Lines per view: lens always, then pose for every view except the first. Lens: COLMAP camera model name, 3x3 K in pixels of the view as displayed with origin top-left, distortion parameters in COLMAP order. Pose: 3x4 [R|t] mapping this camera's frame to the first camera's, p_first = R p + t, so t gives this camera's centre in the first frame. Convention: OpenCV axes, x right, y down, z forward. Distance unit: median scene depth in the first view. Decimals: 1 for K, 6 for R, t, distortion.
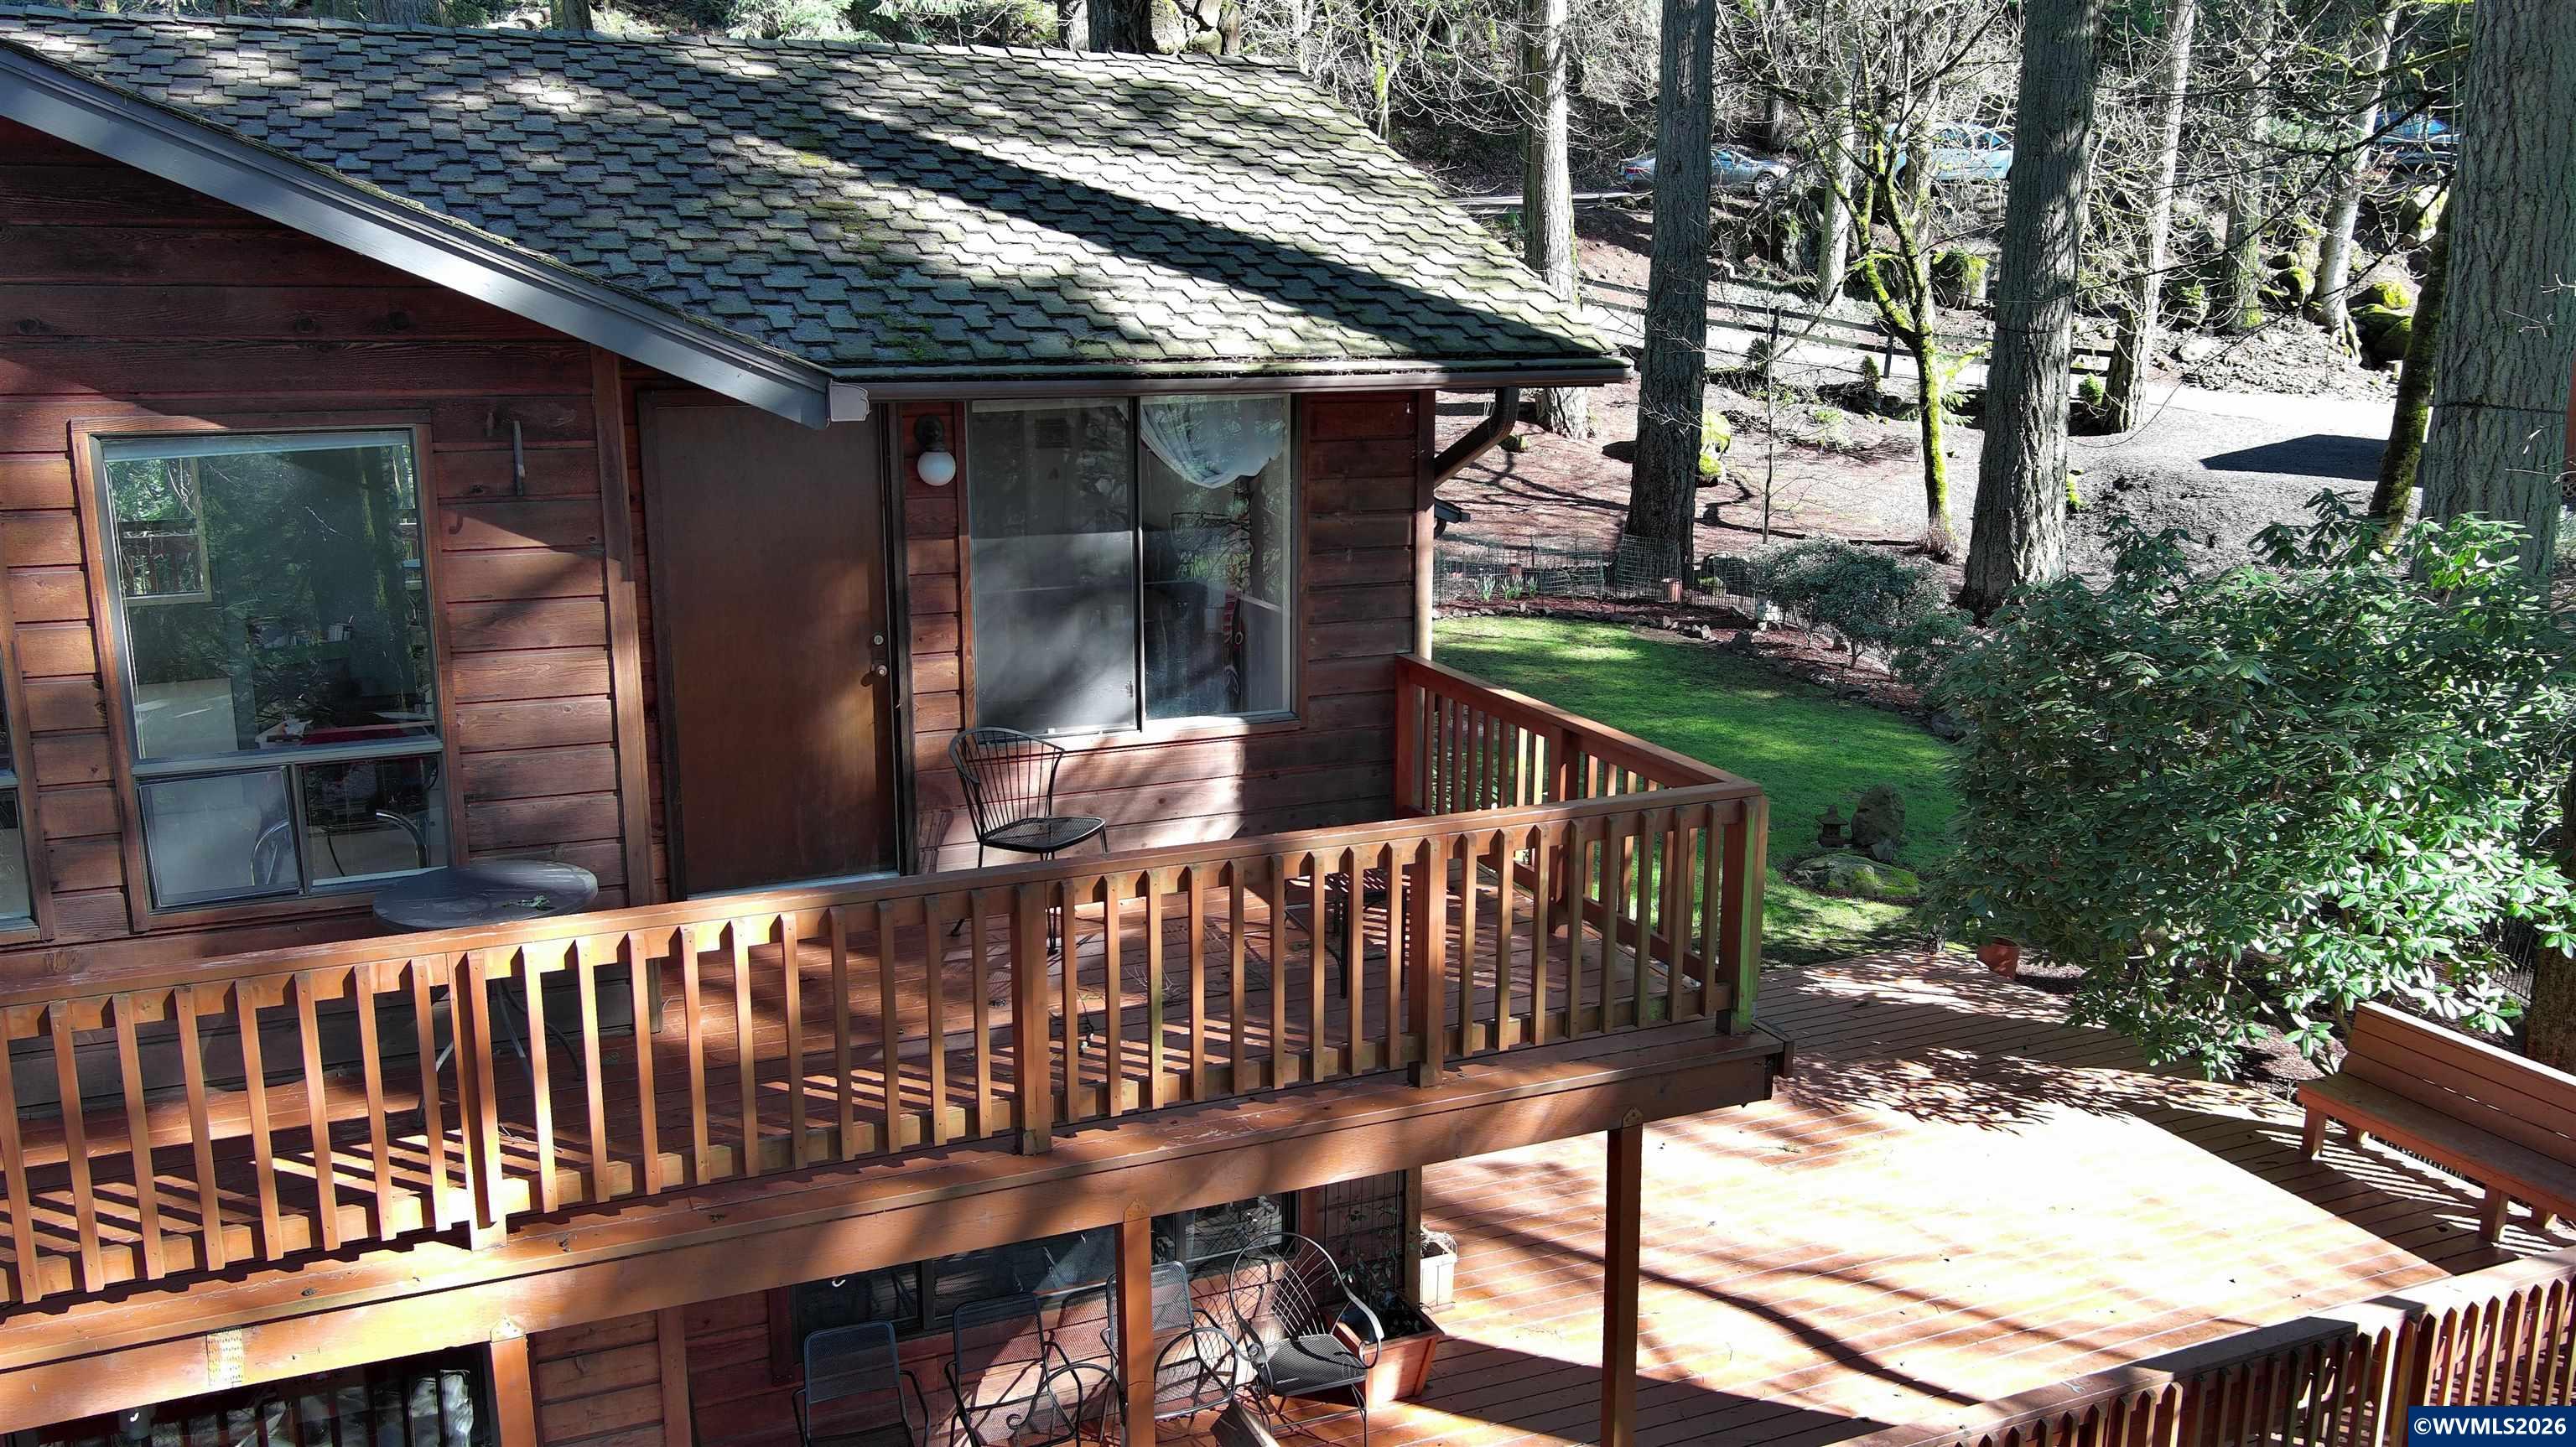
lens RADIAL K [[2047.8, 0, 1293.8], [0, 2047.8, 720.0], [0, 0, 1]] dist [0.024864, -0.030682]
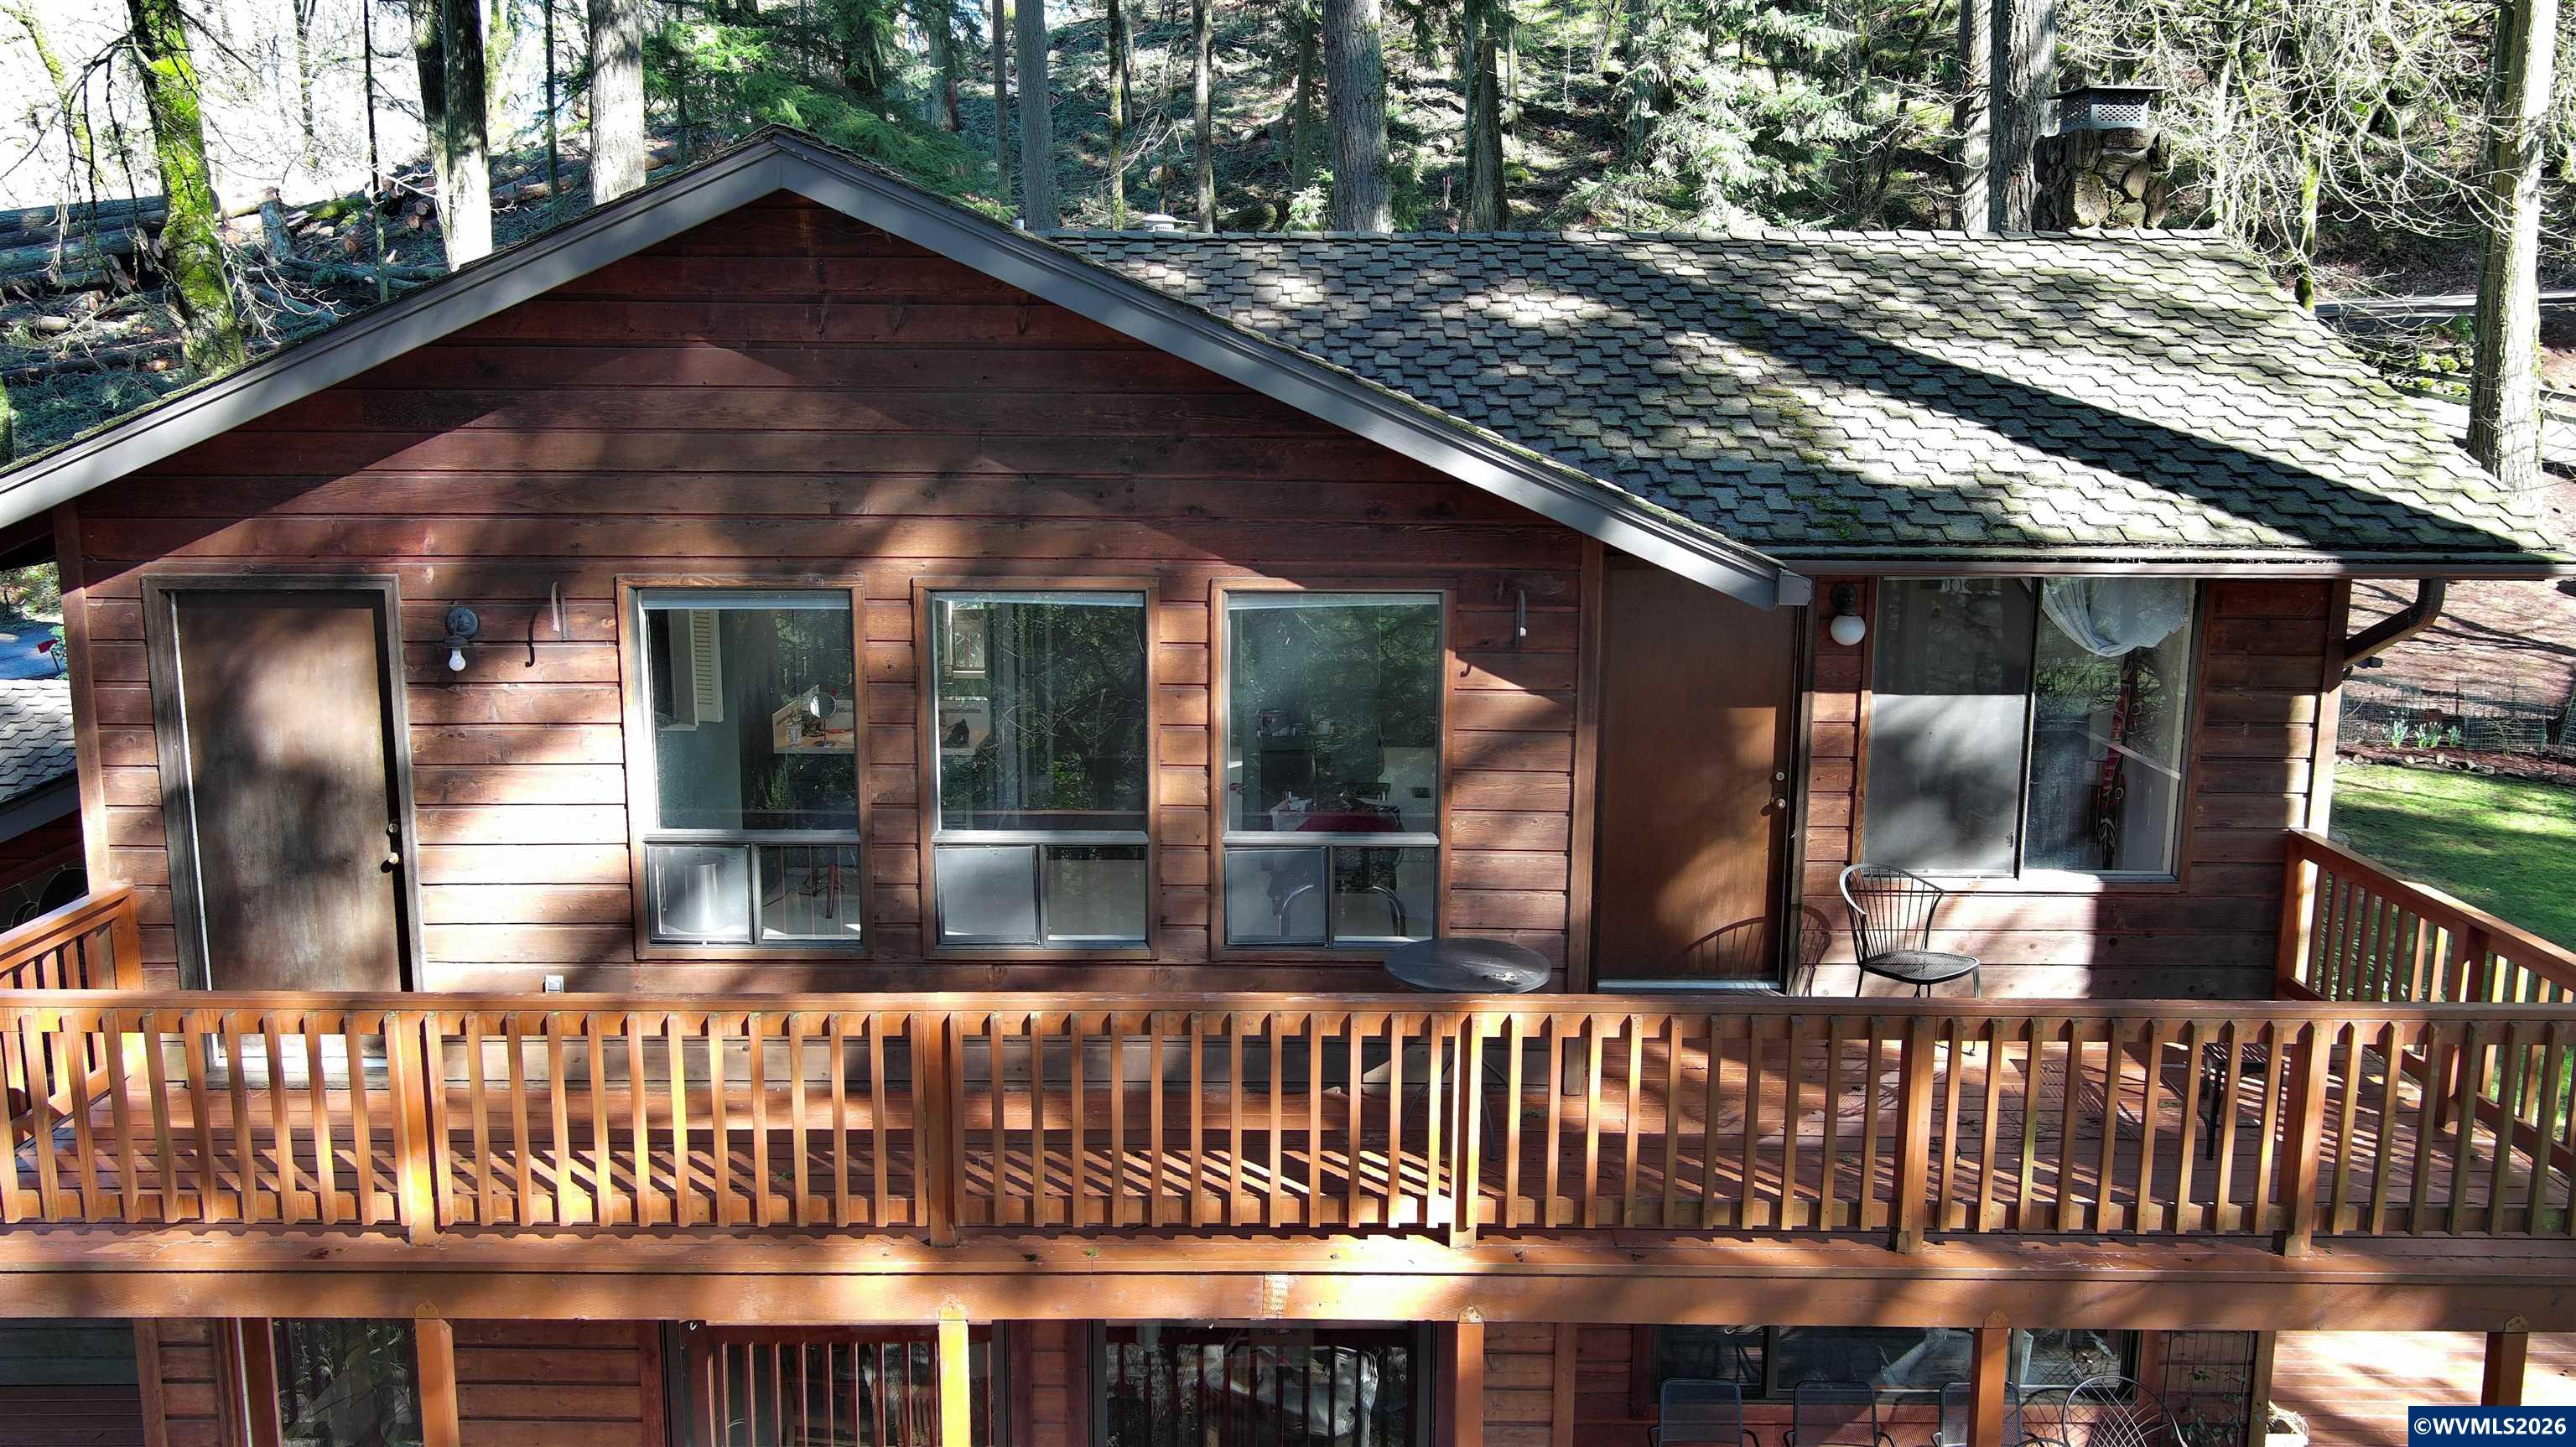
lens RADIAL K [[2047.8, 0, 1277.9], [0, 2047.8, 716.6], [0, 0, 1]] dist [0.024864, -0.030682]
pose [[0.916862, 0.073883, -0.392307, -0.015884], [-0.090109, 0.995664, -0.023080, -0.021560], [0.388901, 0.056512, 0.919545, -0.160127]]
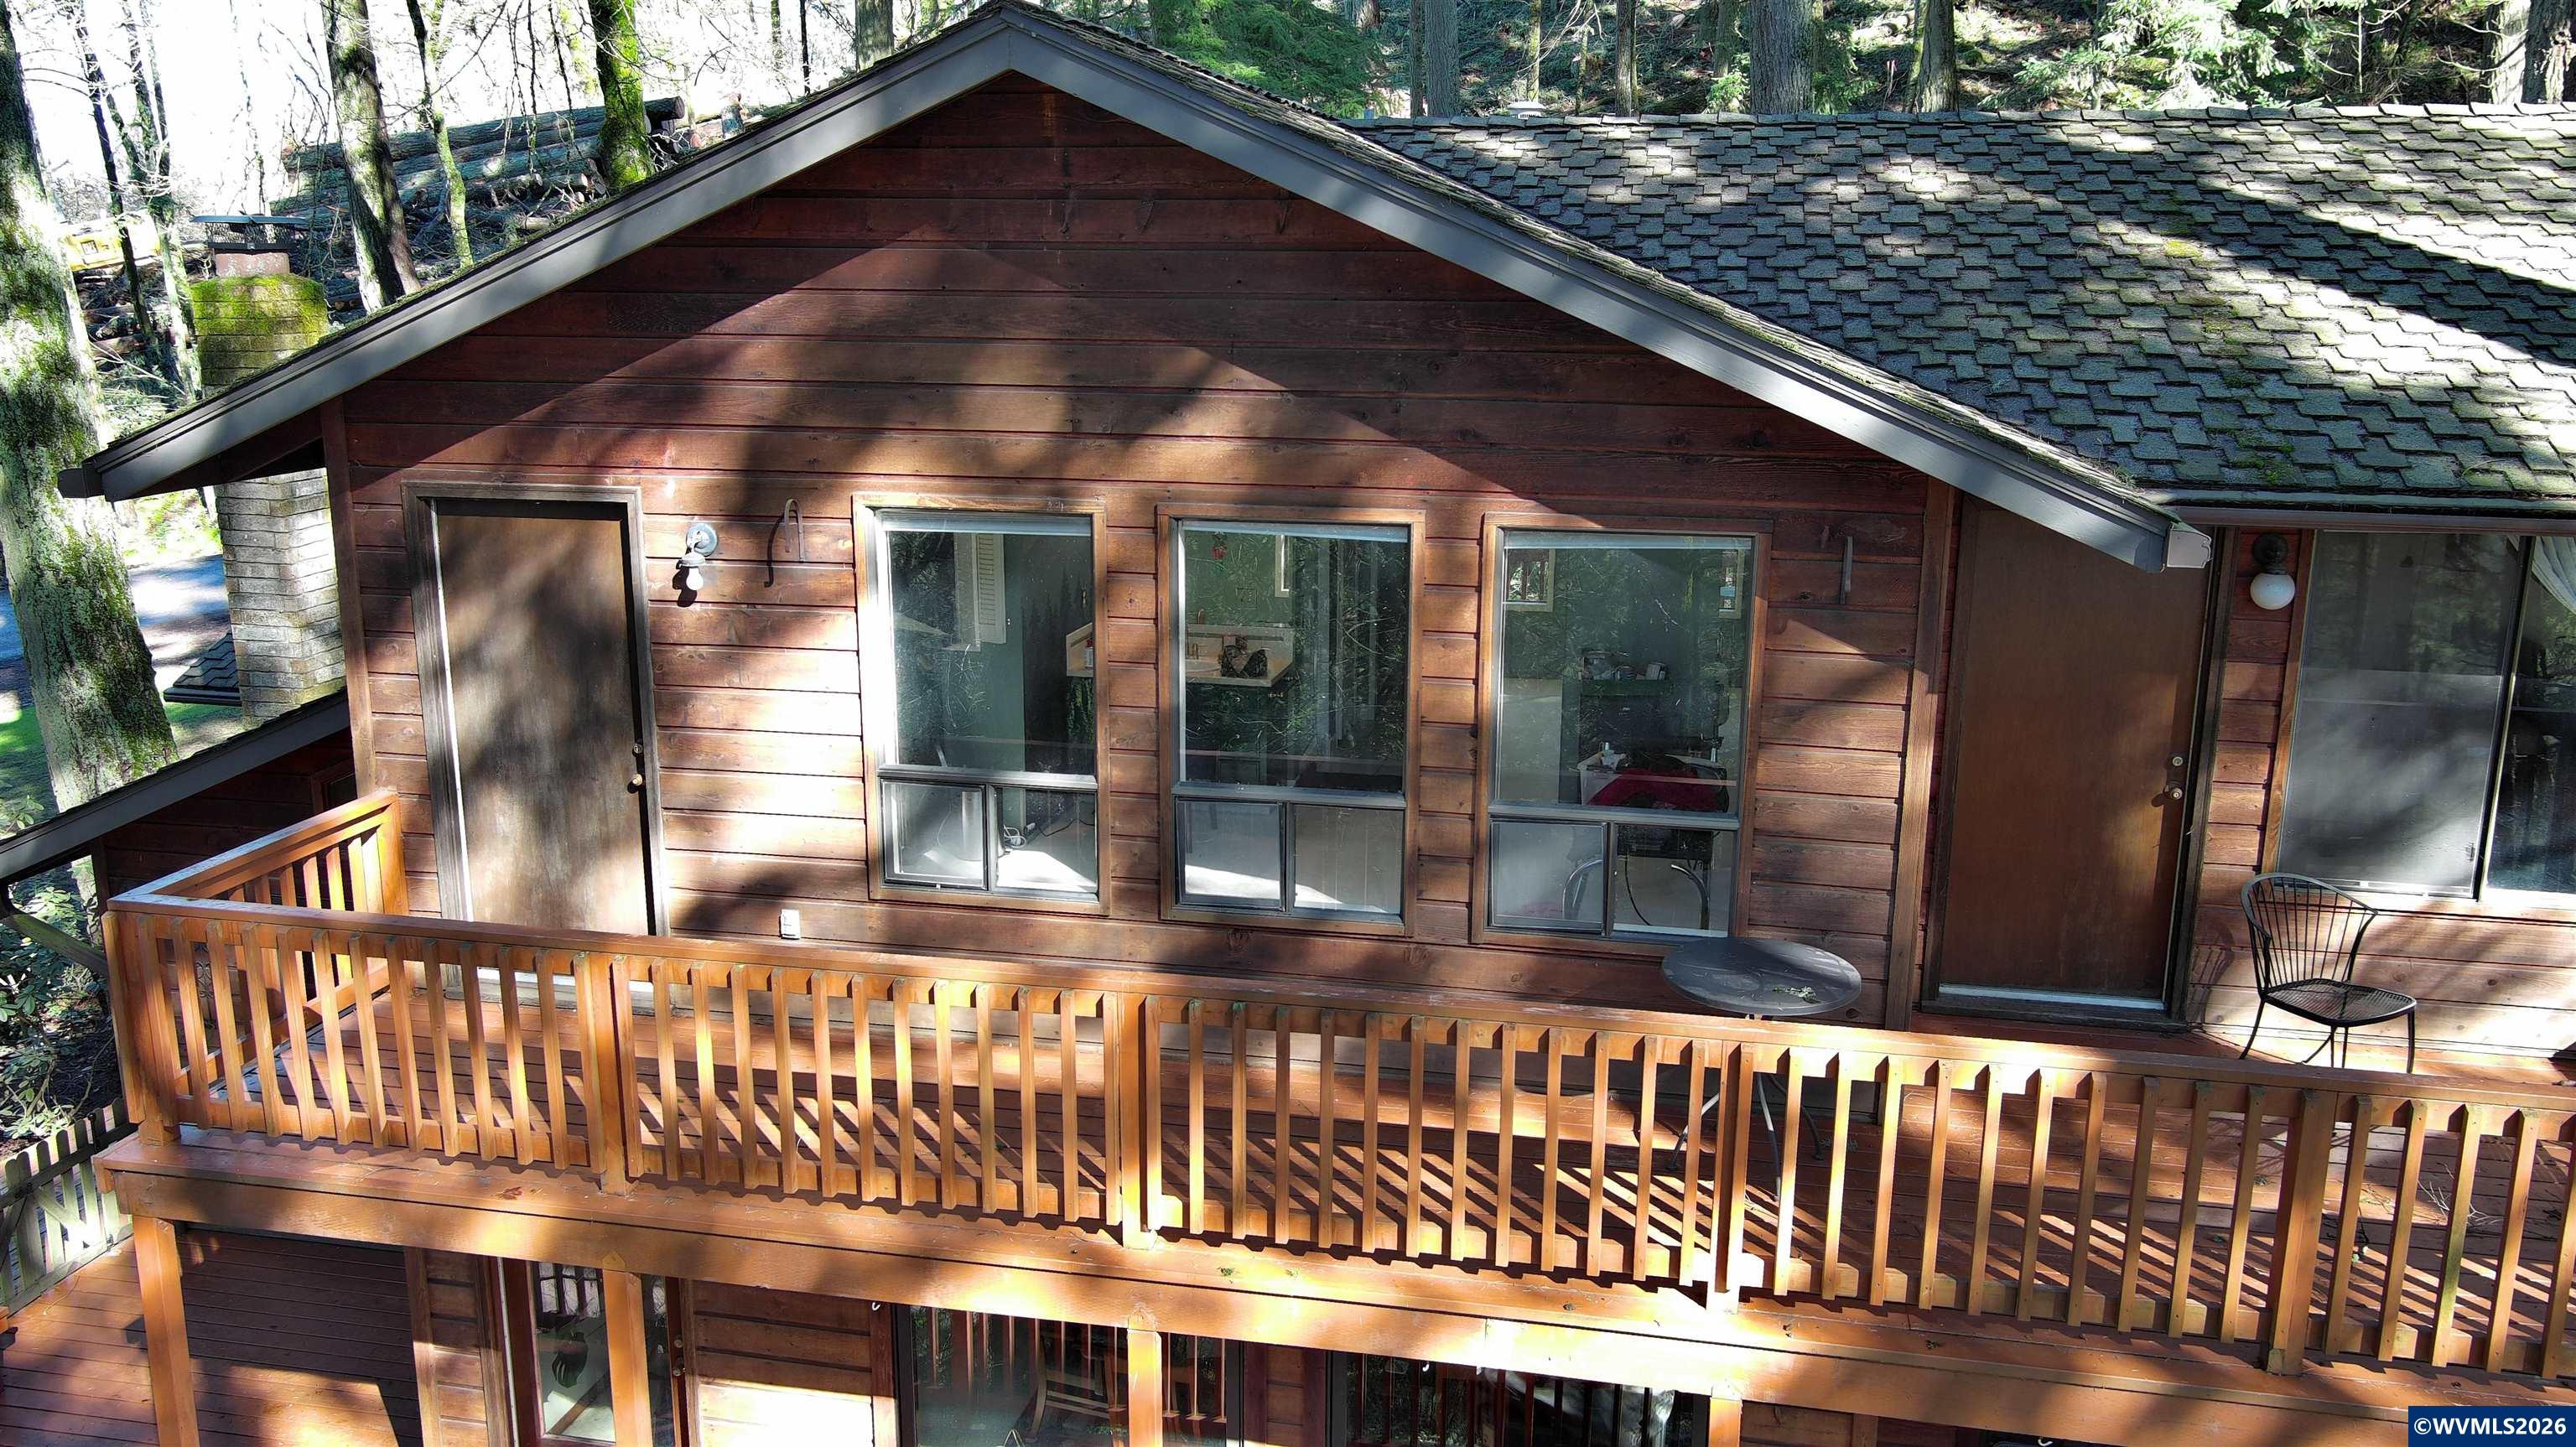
lens RADIAL K [[2047.8, 0, 1275.1], [0, 2047.8, 717.1], [0, 0, 1]] dist [0.024864, -0.030682]
pose [[0.815574, 0.133019, -0.563156, -0.009785], [-0.128842, 0.990533, 0.047376, -0.052681], [0.564126, 0.033919, 0.824992, -0.028493]]
